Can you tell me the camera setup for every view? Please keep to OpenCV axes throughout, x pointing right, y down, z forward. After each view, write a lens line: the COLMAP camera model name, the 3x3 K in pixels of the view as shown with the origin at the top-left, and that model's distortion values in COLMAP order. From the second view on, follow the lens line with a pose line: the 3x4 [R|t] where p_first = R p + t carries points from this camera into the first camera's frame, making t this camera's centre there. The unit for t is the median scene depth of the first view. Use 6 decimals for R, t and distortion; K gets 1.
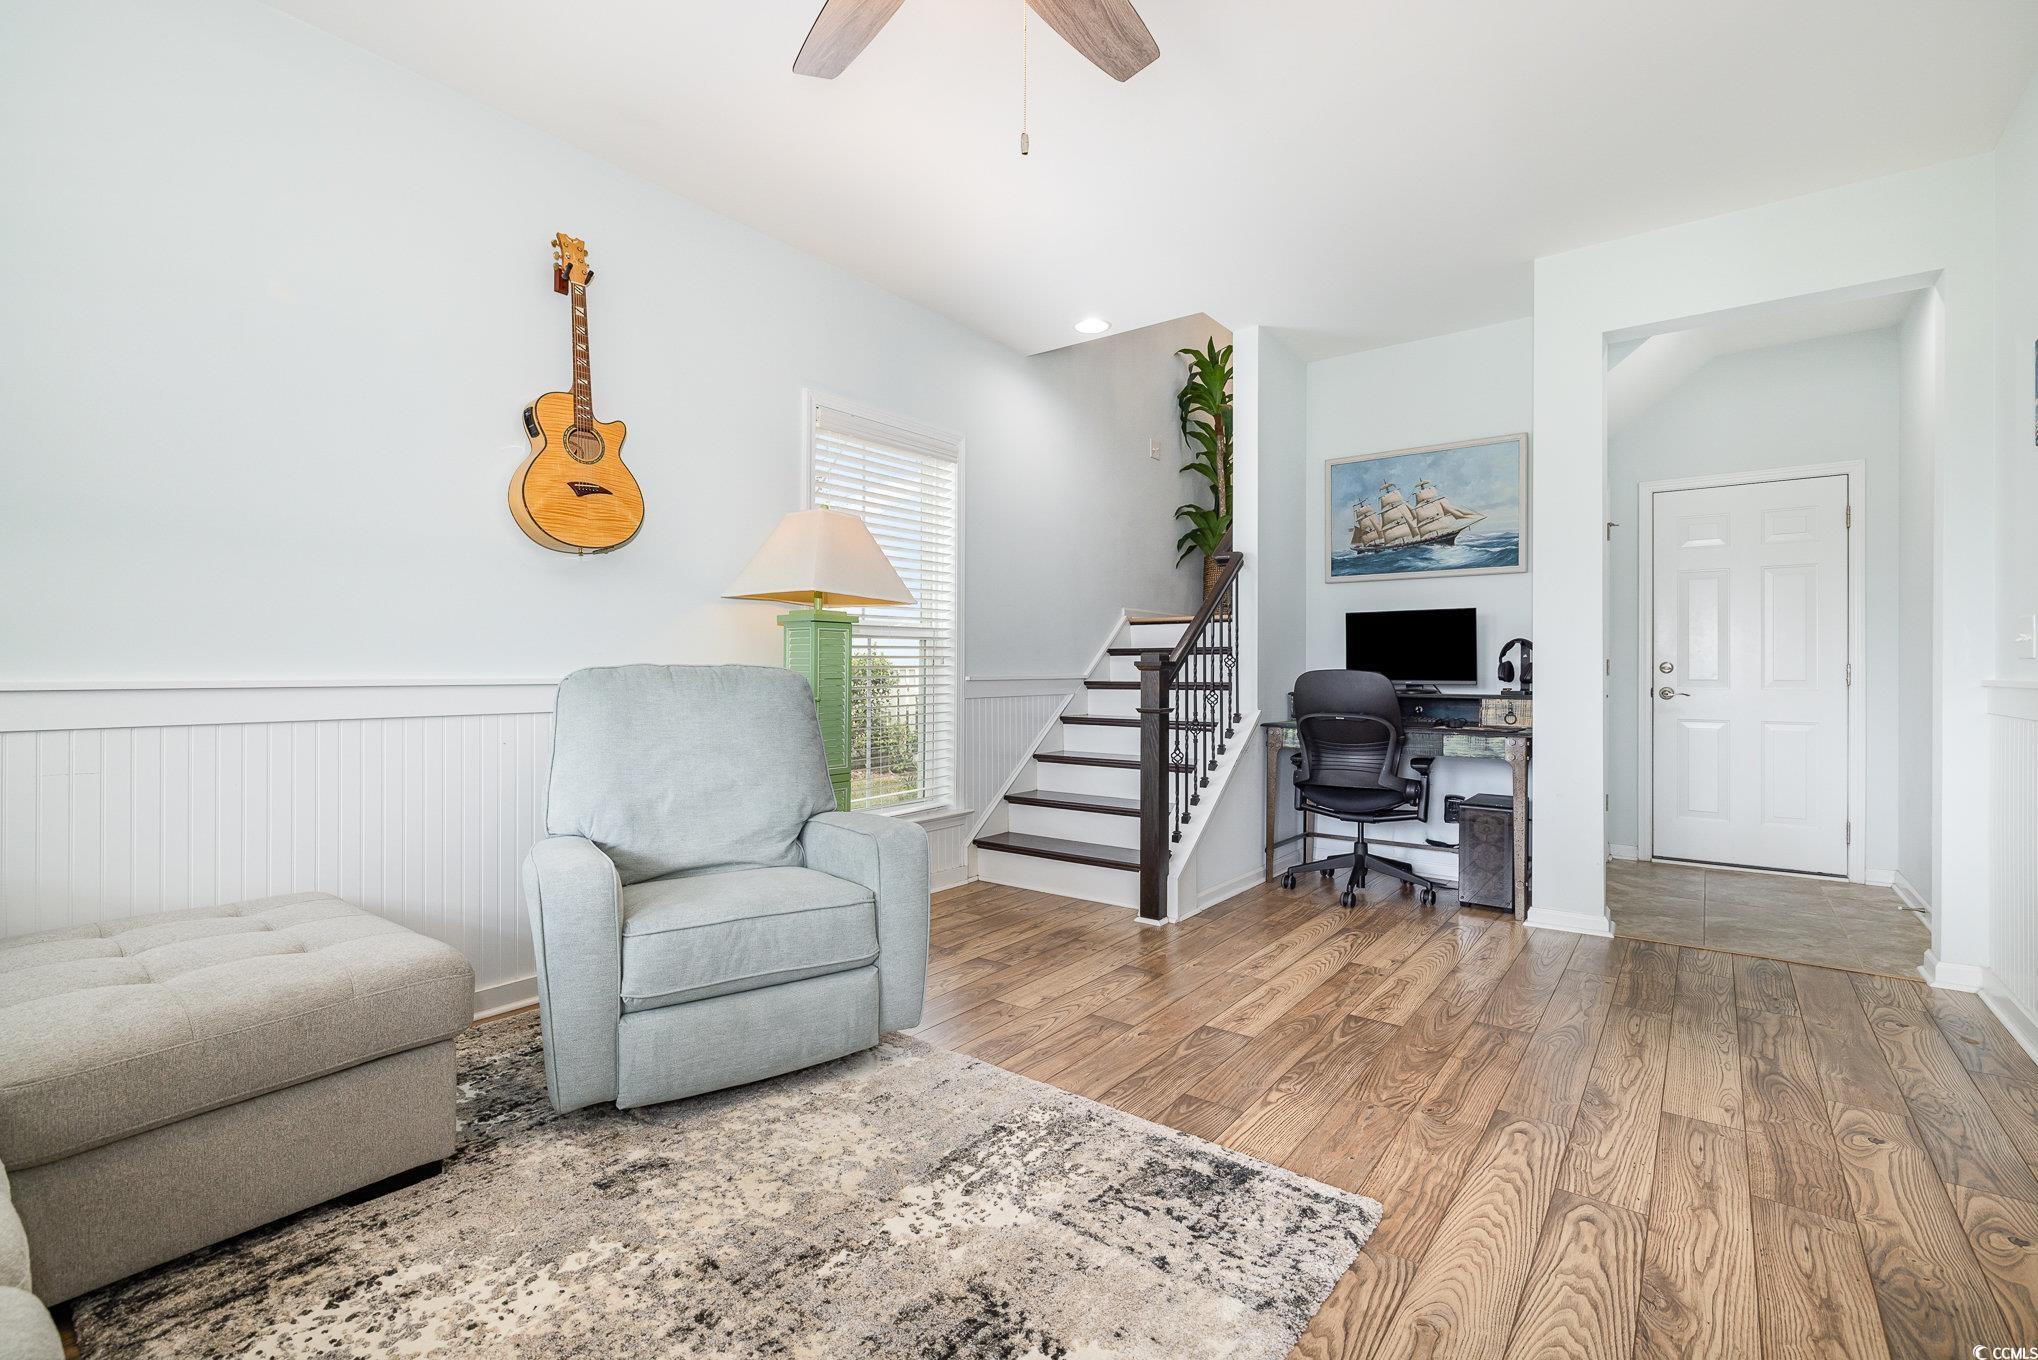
lens RADIAL K [[867.1, 0, 1025.0], [0, 867.1, 673.4], [0, 0, 1]] dist [0.001519, 0.000419]
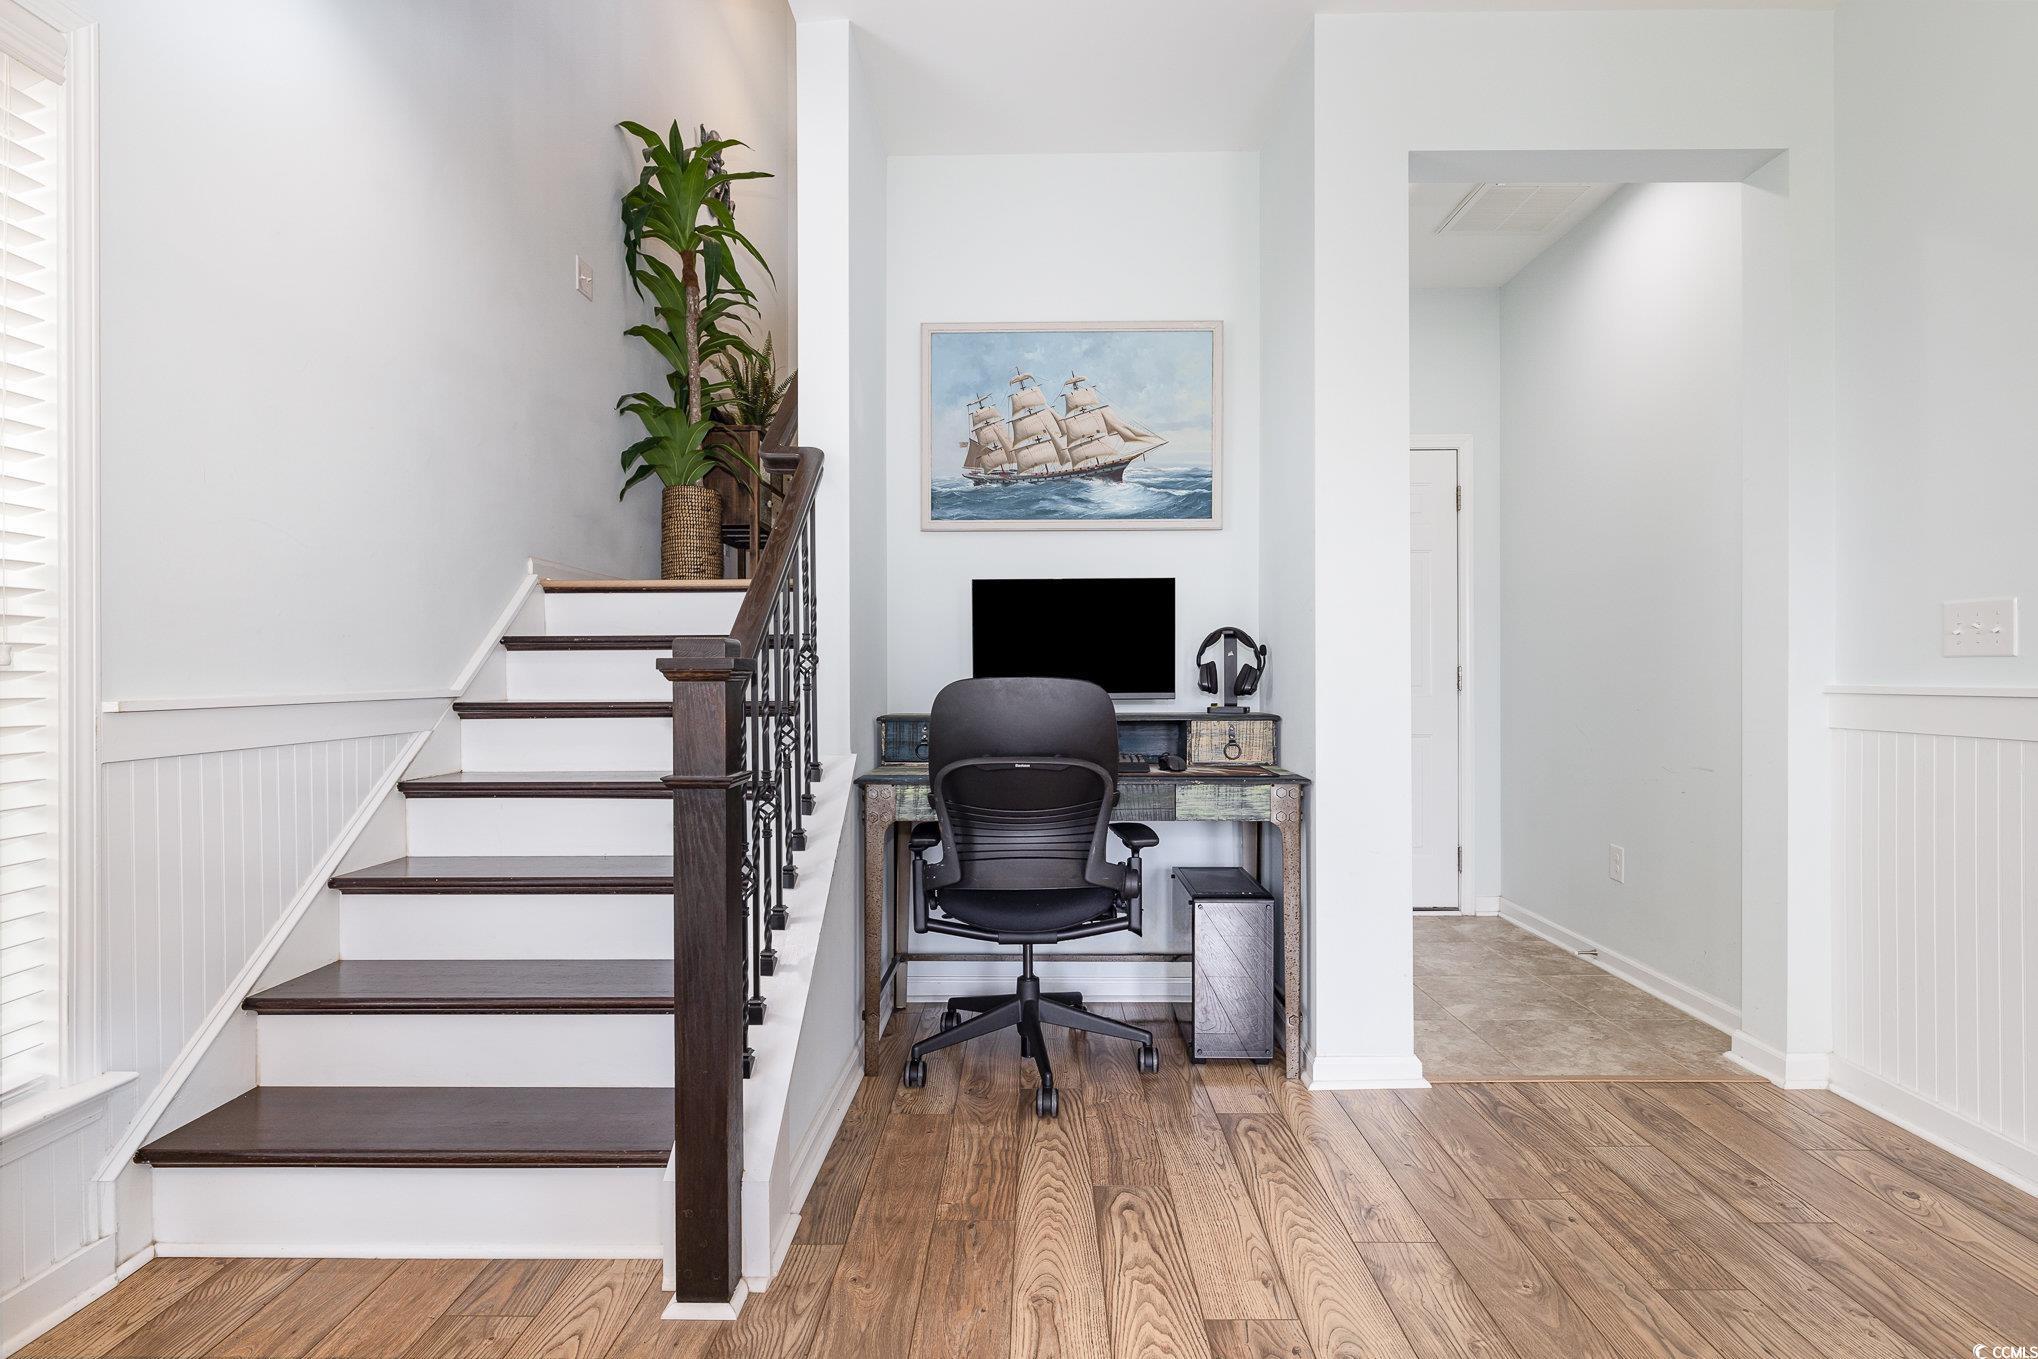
lens RADIAL K [[990.8, 0, 1009.0], [0, 990.8, 679.9], [0, 0, 1]] dist [-0.003288, -0.000051]
pose [[0.806629, -0.007730, 0.591007, -0.008405], [0.007495, 0.999968, 0.002850, -0.003442], [-0.591010, 0.002131, 0.806661, 0.459869]]
